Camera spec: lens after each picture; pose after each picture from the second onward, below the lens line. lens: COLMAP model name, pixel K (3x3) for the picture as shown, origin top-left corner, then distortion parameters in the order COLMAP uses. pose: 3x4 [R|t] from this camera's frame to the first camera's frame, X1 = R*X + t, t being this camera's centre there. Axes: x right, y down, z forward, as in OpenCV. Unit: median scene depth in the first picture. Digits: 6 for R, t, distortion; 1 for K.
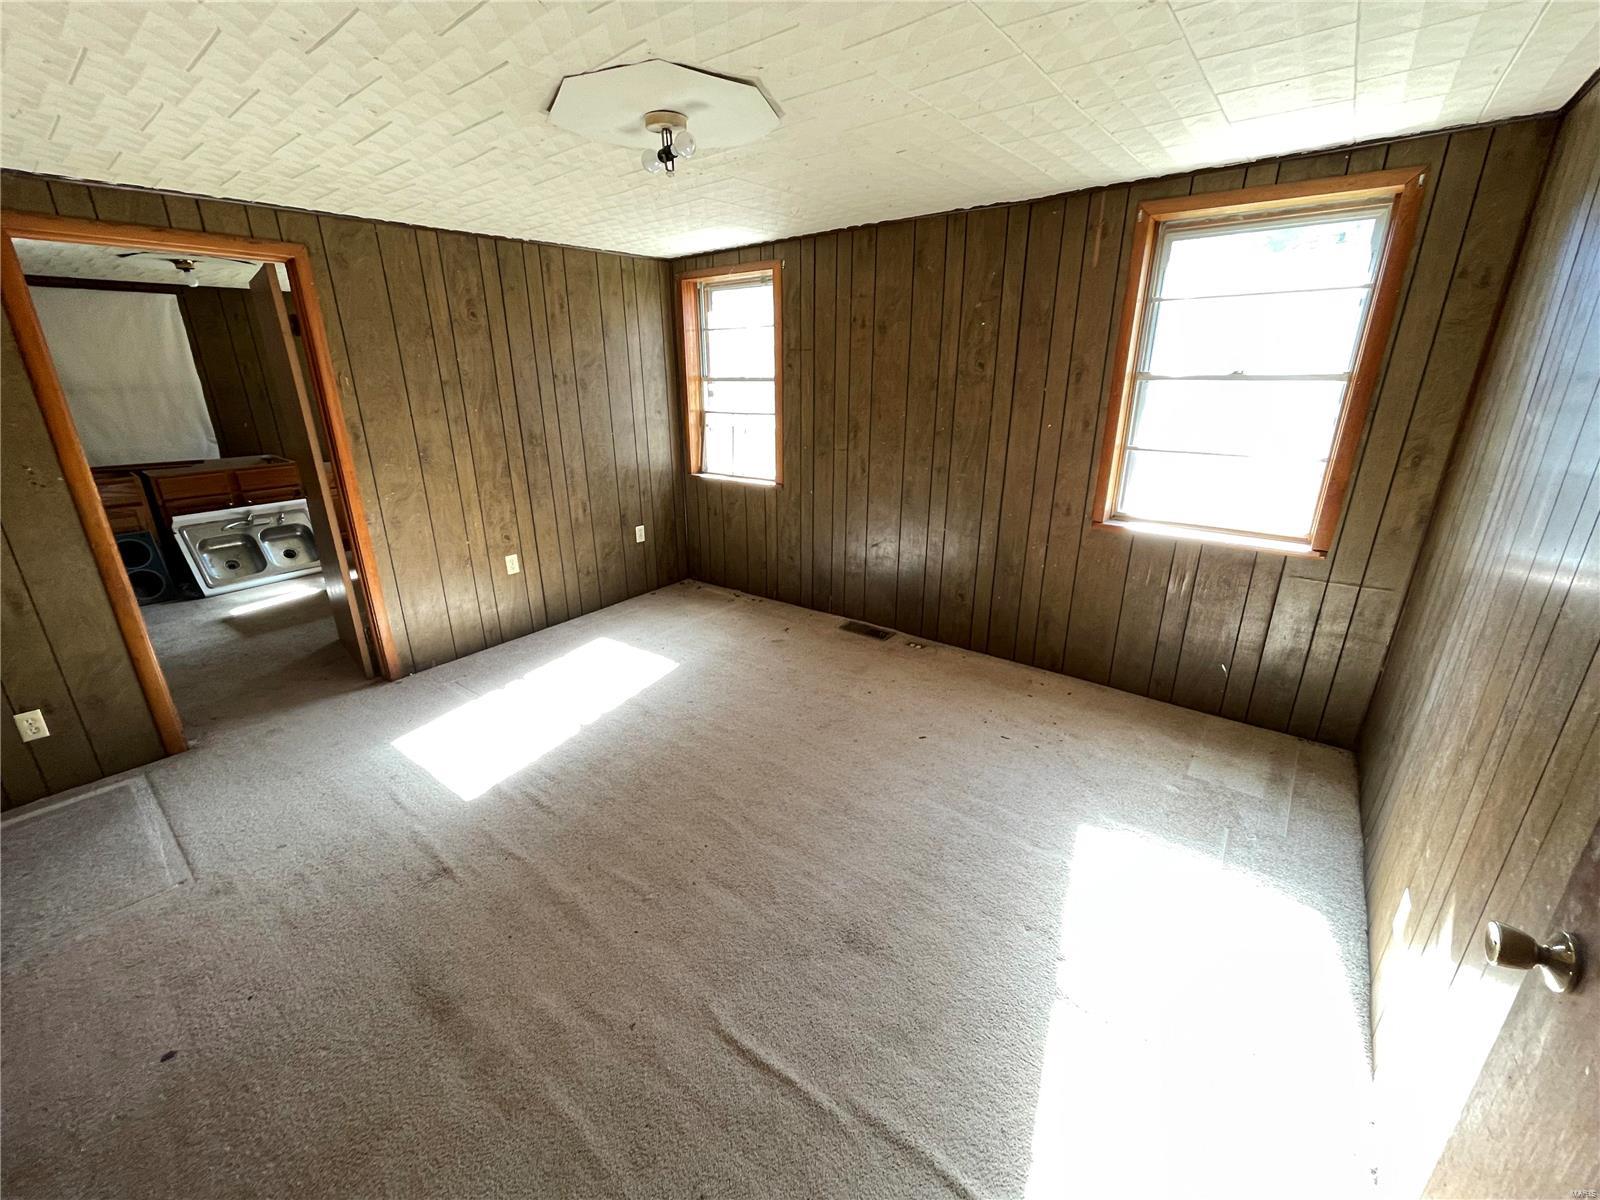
lens RADIAL K [[648.4, 0, 797.0], [0, 648.4, 589.1], [0, 0, 1]] dist [-0.001029, 0.000859]
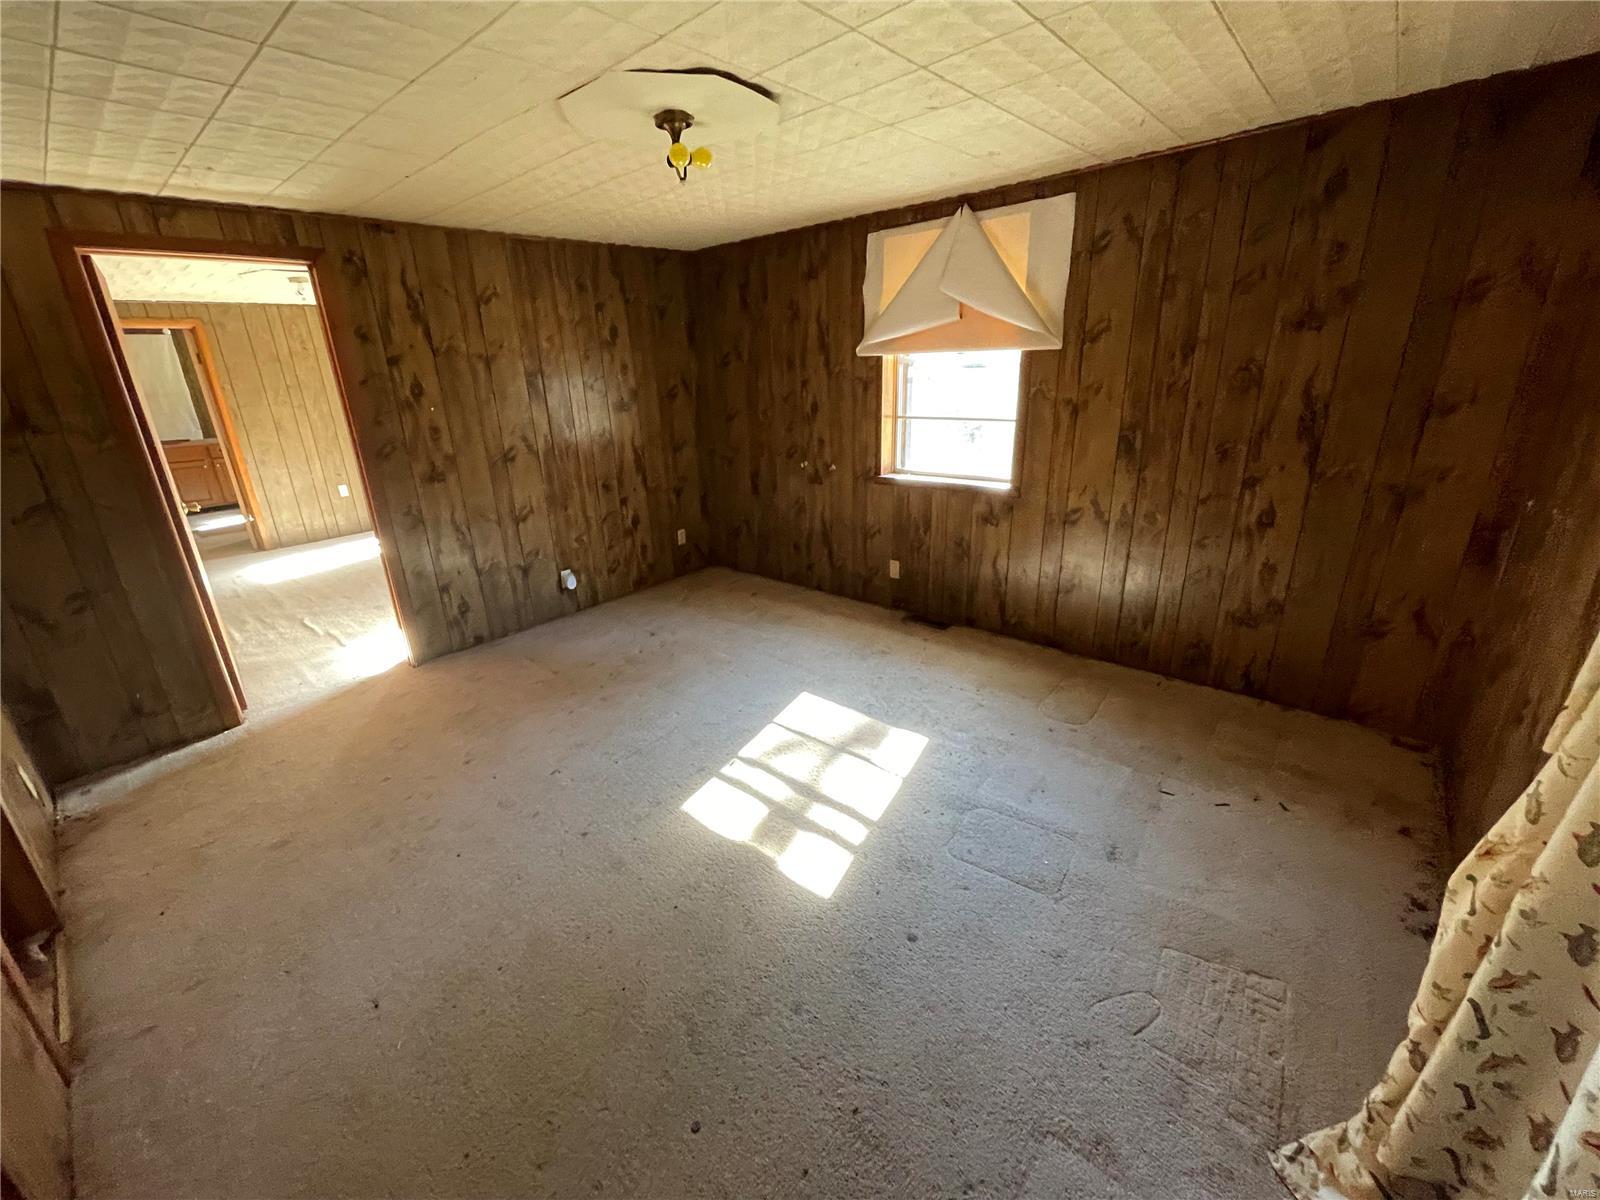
lens RADIAL K [[648.4, 0, 797.0], [0, 648.4, 589.1], [0, 0, 1]] dist [-0.001029, 0.000859]
pose [[0.997560, -0.014964, -0.068198, 0.930256], [0.016078, 0.999746, 0.015807, 0.229720], [0.067944, -0.016865, 0.997547, -0.684905]]
